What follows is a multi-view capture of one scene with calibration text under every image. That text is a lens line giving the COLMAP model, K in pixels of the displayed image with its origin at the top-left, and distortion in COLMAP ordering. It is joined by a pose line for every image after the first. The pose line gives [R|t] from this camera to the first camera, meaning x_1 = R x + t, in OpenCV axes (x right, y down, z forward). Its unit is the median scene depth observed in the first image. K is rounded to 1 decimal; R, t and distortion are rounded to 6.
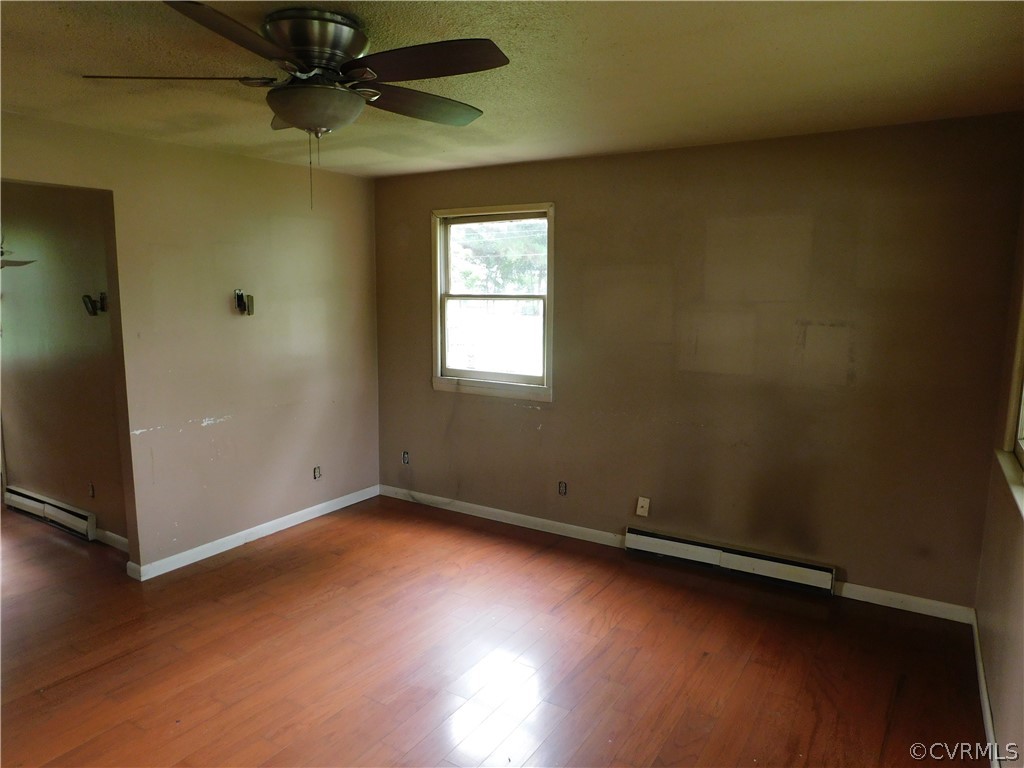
lens RADIAL K [[681.0, 0, 505.2], [0, 681.0, 382.3], [0, 0, 1]] dist [-0.048476, 0.021279]
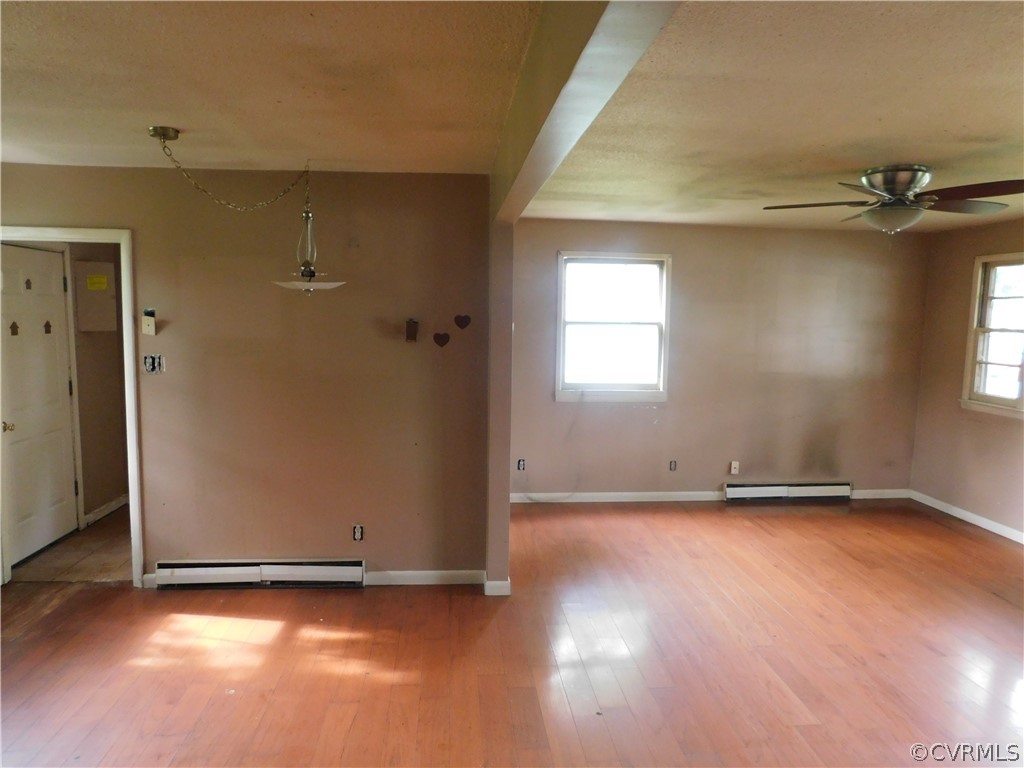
lens RADIAL K [[681.0, 0, 511.3], [0, 681.0, 385.8], [0, 0, 1]] dist [-0.048476, 0.021279]
pose [[0.789797, -0.055398, 0.610861, -1.043486], [0.072231, 0.997384, -0.002938, -0.021767], [-0.609100, 0.046443, 0.791733, 0.136316]]
